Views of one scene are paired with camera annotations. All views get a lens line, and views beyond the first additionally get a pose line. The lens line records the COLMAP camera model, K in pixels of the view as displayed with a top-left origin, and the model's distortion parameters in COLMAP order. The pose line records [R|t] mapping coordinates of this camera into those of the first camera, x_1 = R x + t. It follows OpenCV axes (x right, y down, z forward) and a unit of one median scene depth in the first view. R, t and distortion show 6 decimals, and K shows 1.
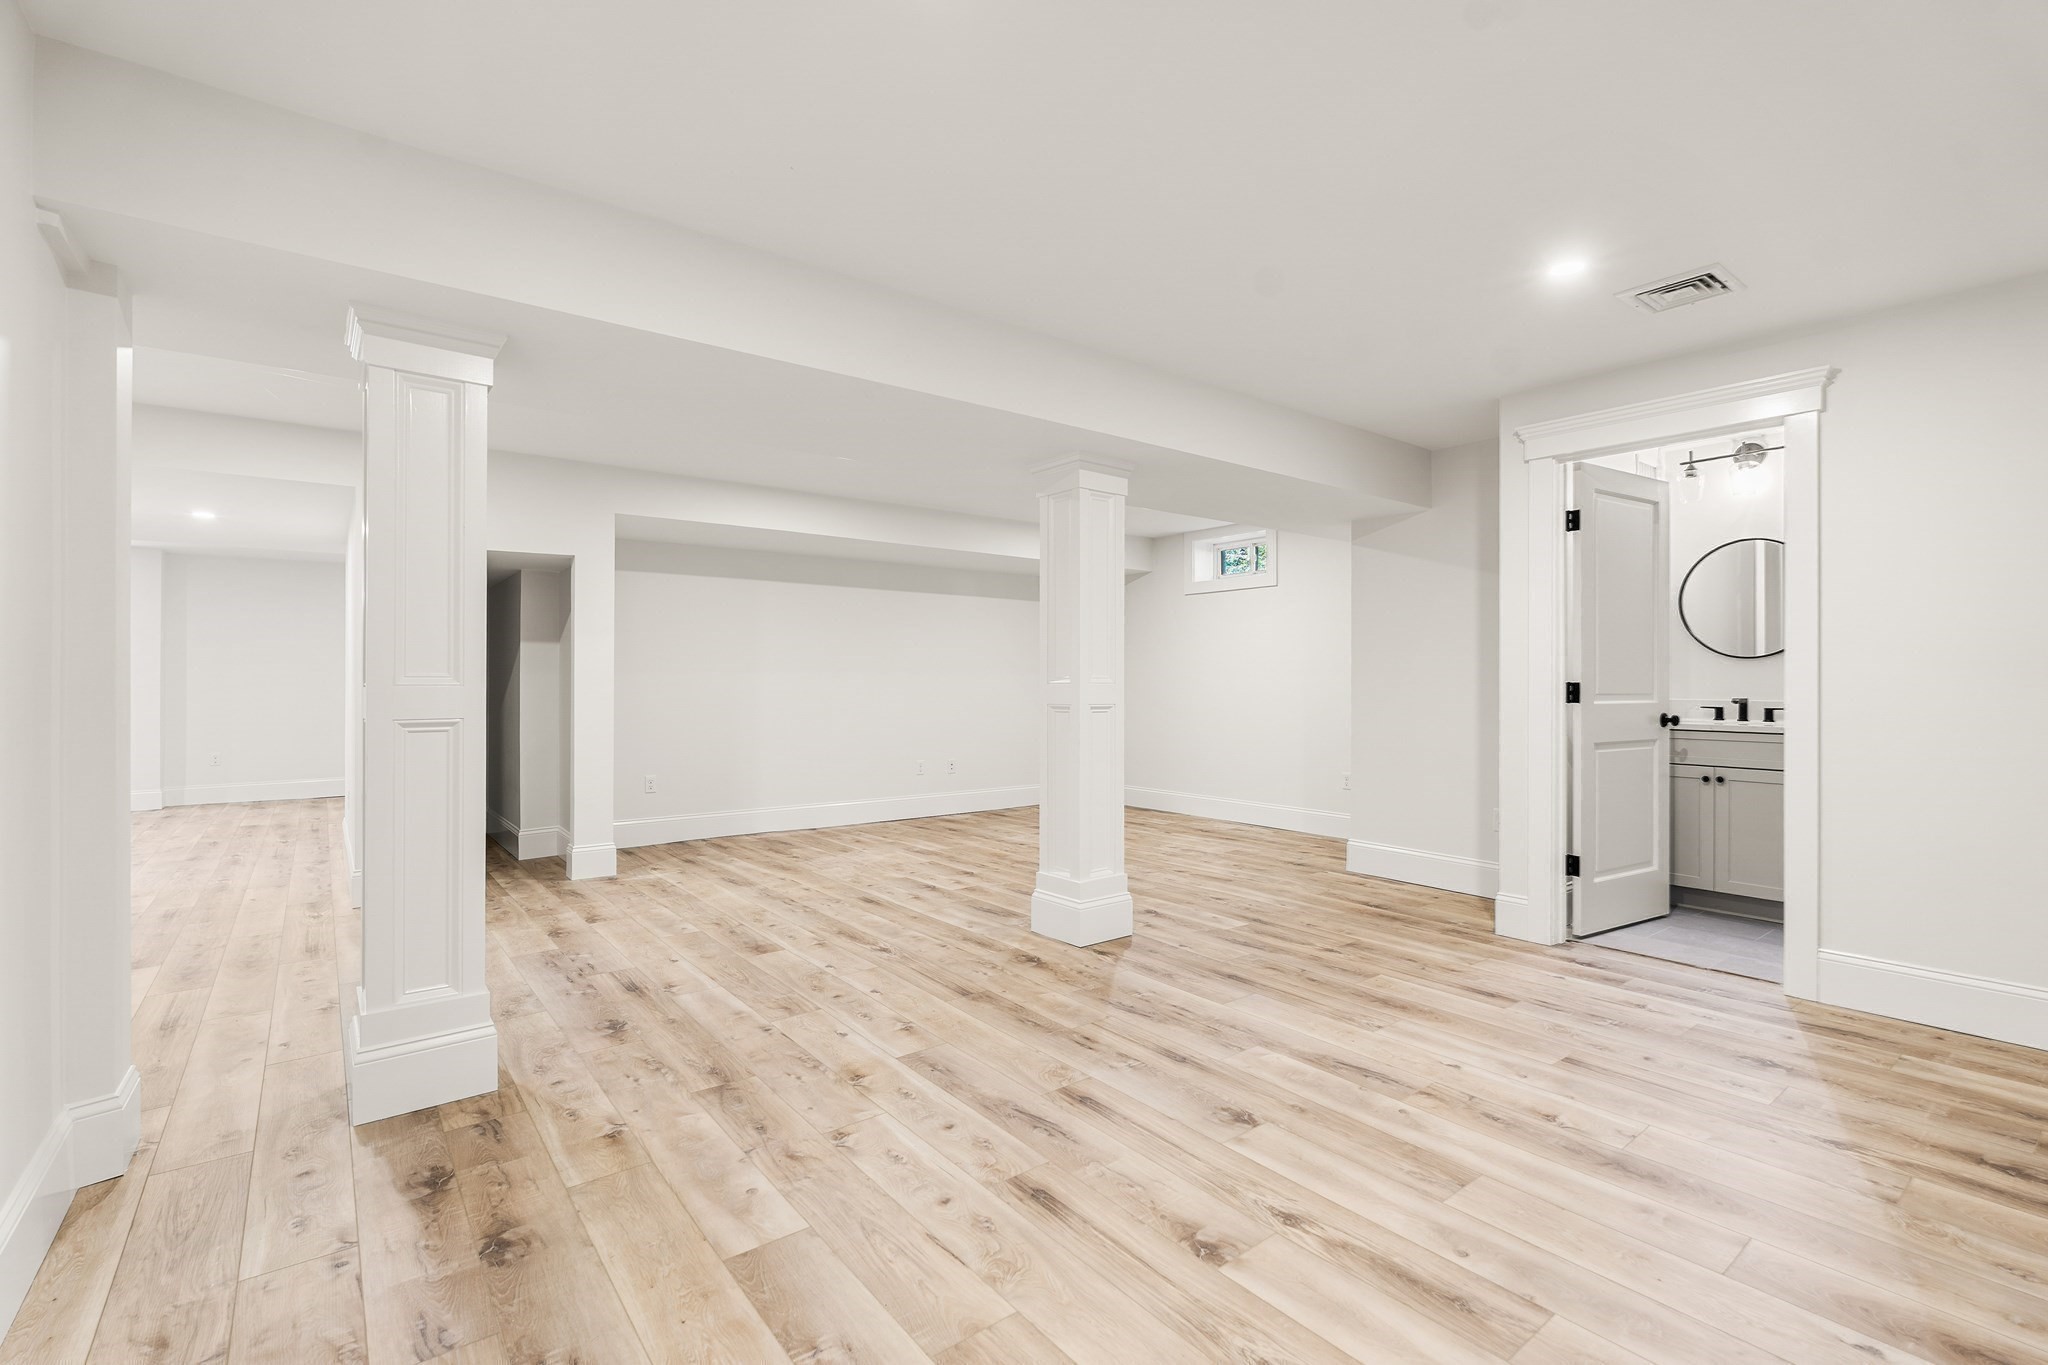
lens RADIAL K [[913.0, 0, 1025.1], [0, 913.0, 692.7], [0, 0, 1]] dist [0.001276, -0.000407]
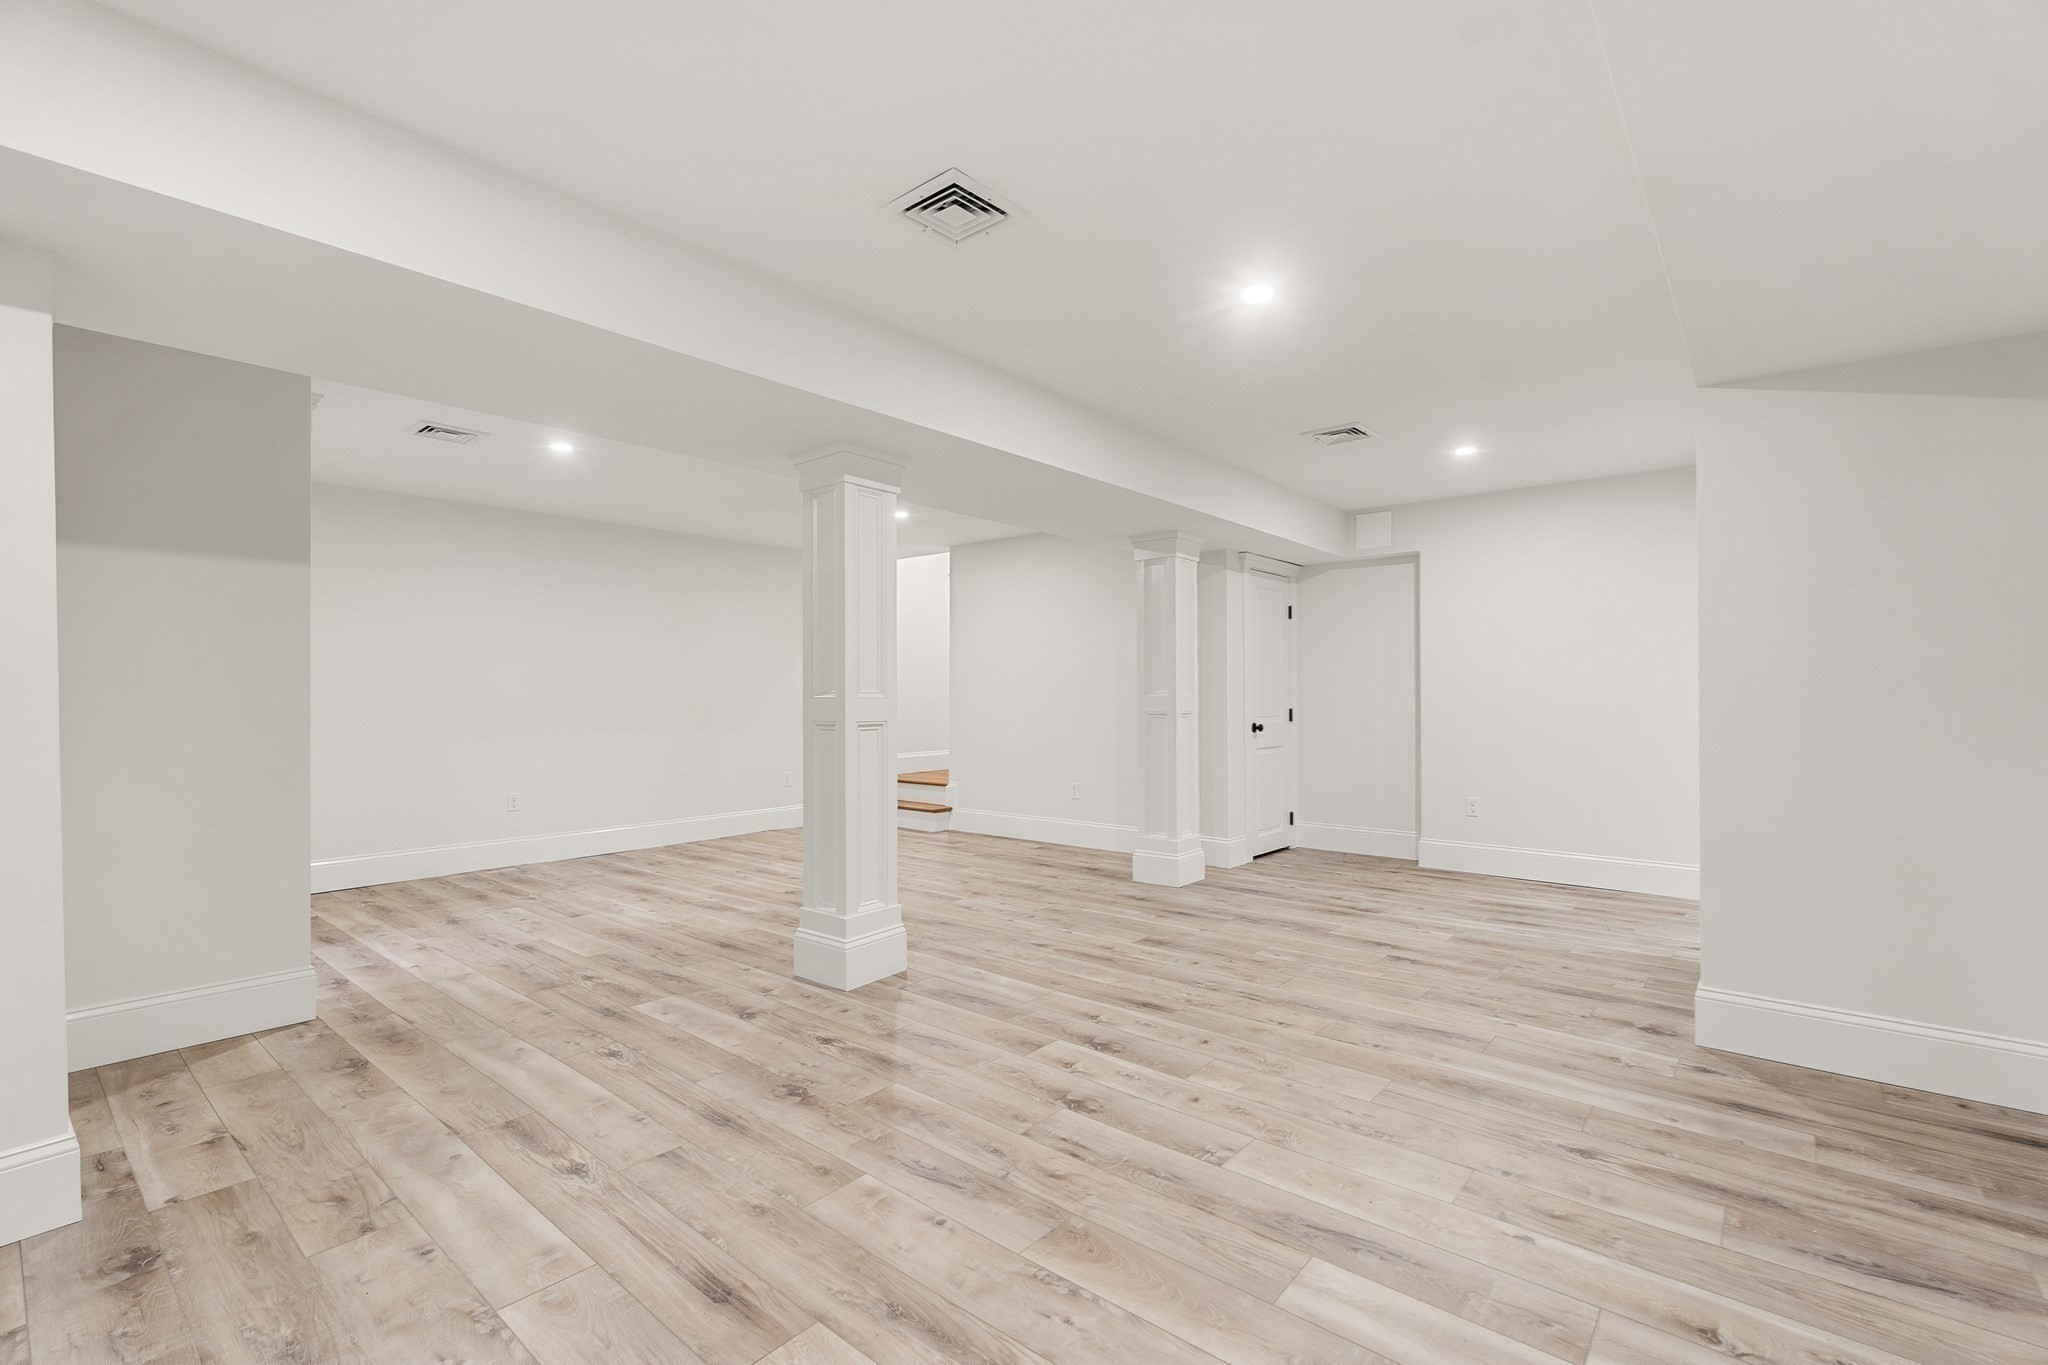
lens RADIAL K [[913.0, 0, 1025.1], [0, 913.0, 692.7], [0, 0, 1]] dist [0.001276, -0.000407]
pose [[-0.979160, 0.003847, -0.203052, 0.078718], [0.002297, 0.999966, 0.007865, -0.023302], [0.203075, 0.007235, -0.979136, 2.005673]]
